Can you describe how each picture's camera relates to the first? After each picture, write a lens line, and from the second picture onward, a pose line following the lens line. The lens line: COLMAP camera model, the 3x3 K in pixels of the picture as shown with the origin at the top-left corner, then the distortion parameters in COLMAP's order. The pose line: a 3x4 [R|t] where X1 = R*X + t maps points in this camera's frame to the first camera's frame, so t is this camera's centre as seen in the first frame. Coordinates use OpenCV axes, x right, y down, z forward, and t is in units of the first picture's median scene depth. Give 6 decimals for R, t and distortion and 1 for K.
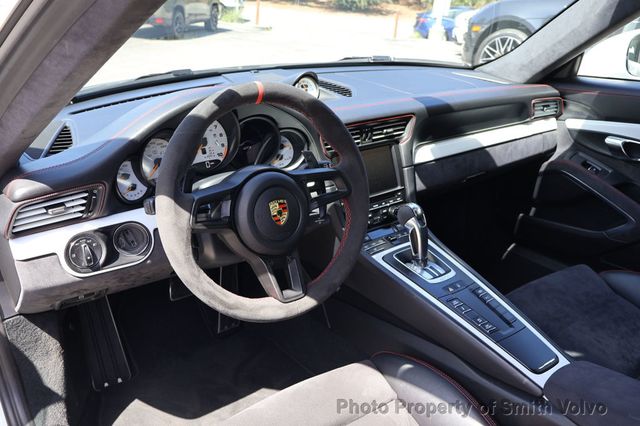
lens RADIAL K [[578.4, 0, 320.0], [0, 578.4, 213.0], [0, 0, 1]] dist [-0.008551, -0.001694]
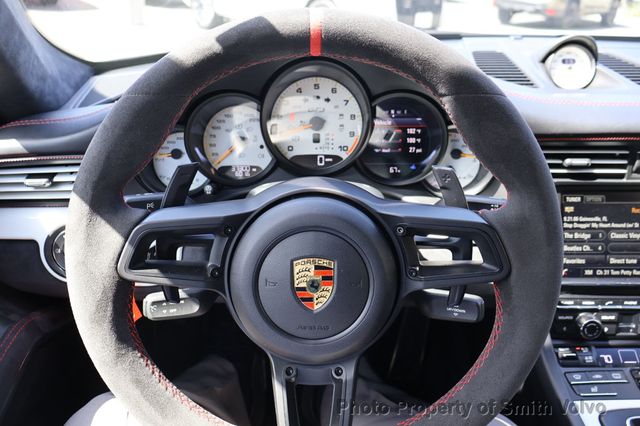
lens RADIAL K [[570.7, 0, 320.0], [0, 570.7, 213.0], [0, 0, 1]] dist [0.079199, 0.005192]
pose [[0.828211, 0.236523, -0.508059, 0.130246], [-0.224255, 0.970699, 0.086332, -0.080825], [0.513592, 0.042434, 0.856985, 0.468528]]
